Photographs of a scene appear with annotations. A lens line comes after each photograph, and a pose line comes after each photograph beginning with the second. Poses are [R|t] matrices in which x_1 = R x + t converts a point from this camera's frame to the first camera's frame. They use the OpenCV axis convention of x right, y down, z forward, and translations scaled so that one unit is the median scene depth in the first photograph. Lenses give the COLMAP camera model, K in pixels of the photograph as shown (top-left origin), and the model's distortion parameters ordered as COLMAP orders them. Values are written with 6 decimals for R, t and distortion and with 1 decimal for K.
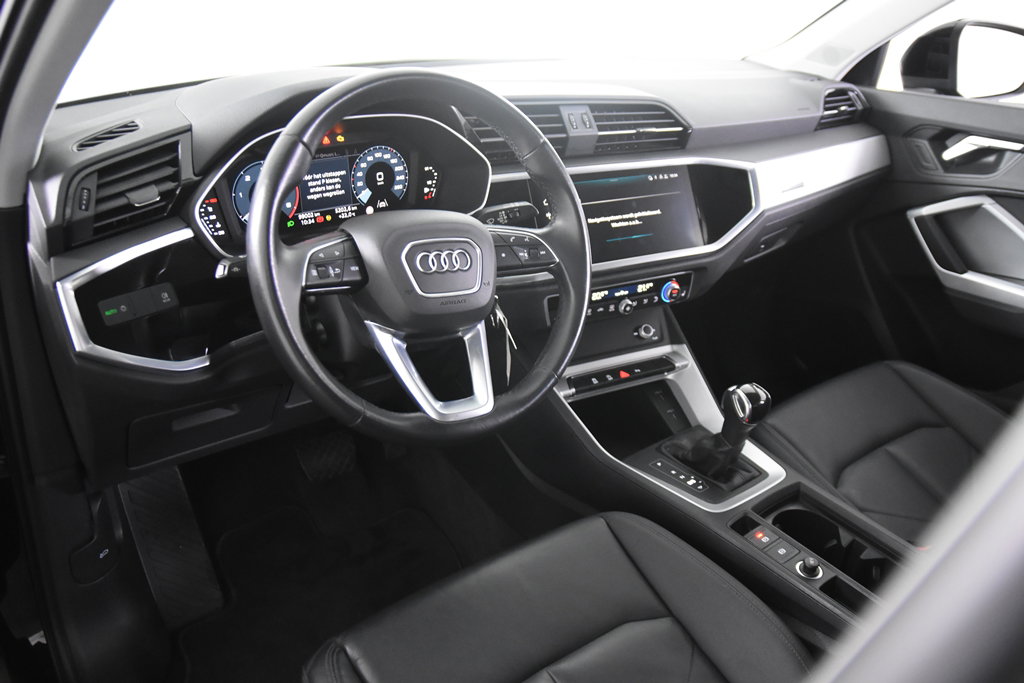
lens RADIAL K [[828.0, 0, 508.5], [0, 828.0, 333.8], [0, 0, 1]] dist [-0.071925, 0.007832]
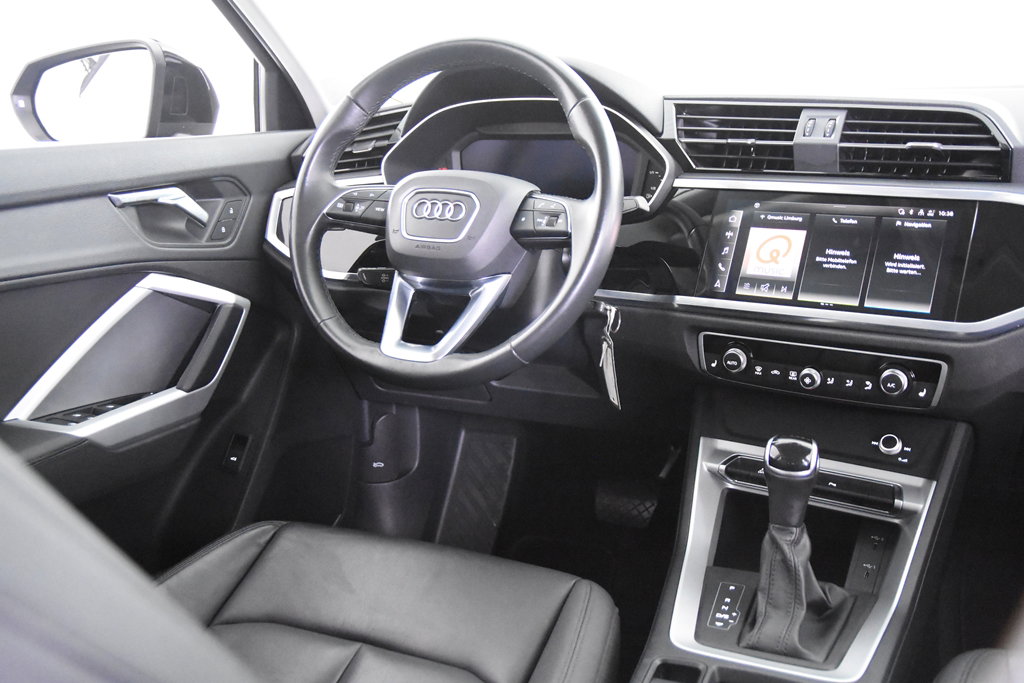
lens RADIAL K [[974.0, 0, 506.4], [0, 974.0, 341.4], [0, 0, 1]] dist [-0.032677, 0.000000]
pose [[0.470160, 0.184083, -0.863170, 0.818813], [-0.341196, 0.939879, 0.014596, 0.015600], [0.813962, 0.287648, 0.504702, 0.392064]]
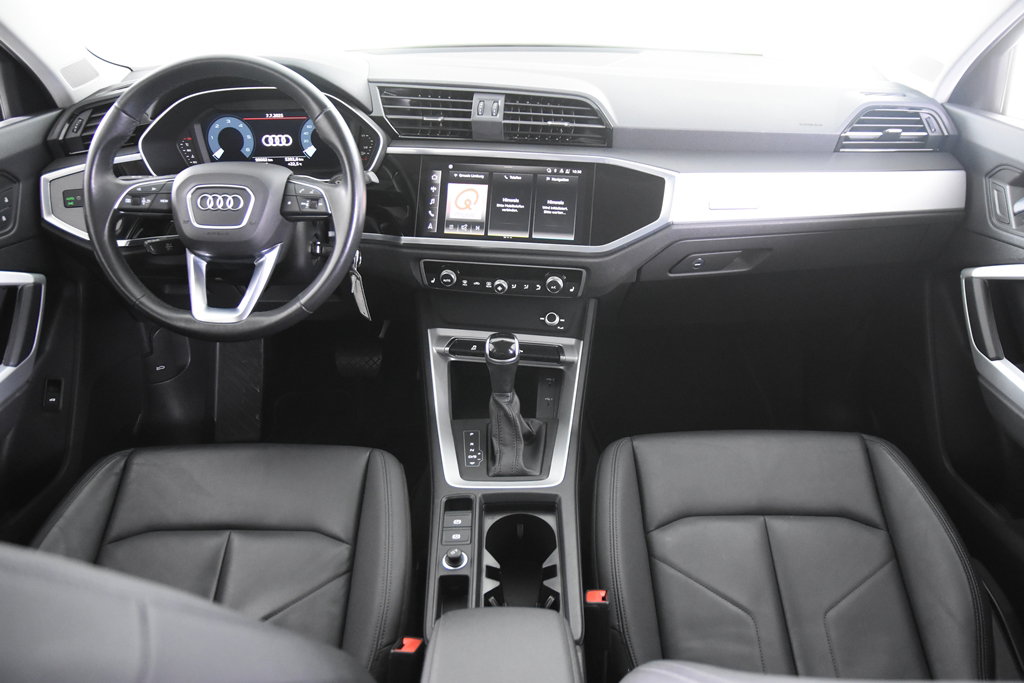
lens RADIAL K [[791.6, 0, 516.1], [0, 791.6, 342.1], [0, 0, 1]] dist [-0.117237, 0.087602]
pose [[0.801392, 0.261401, -0.537997, 0.804808], [-0.229440, 0.964989, 0.127098, -0.108853], [0.552385, 0.021583, 0.833310, 0.181258]]
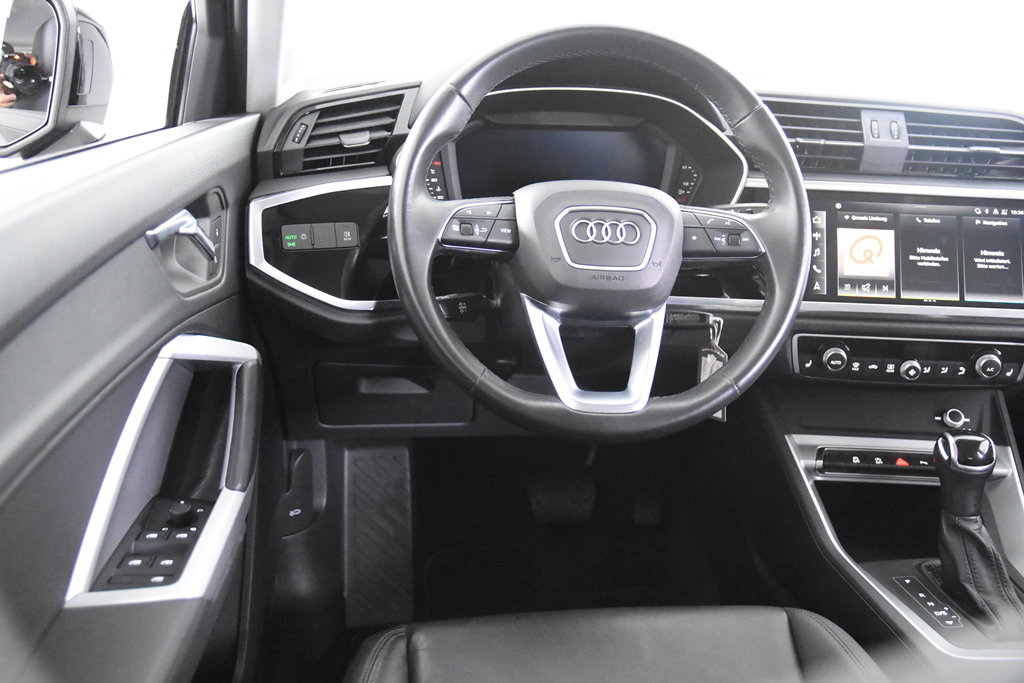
lens RADIAL K [[974.0, 0, 513.4], [0, 974.0, 334.5], [0, 0, 1]] dist [-0.032677, 0.000000]
pose [[0.861414, 0.159174, -0.482317, 0.279485], [-0.221634, 0.972243, -0.074977, 0.092679], [0.456995, 0.171484, 0.872782, 0.050275]]
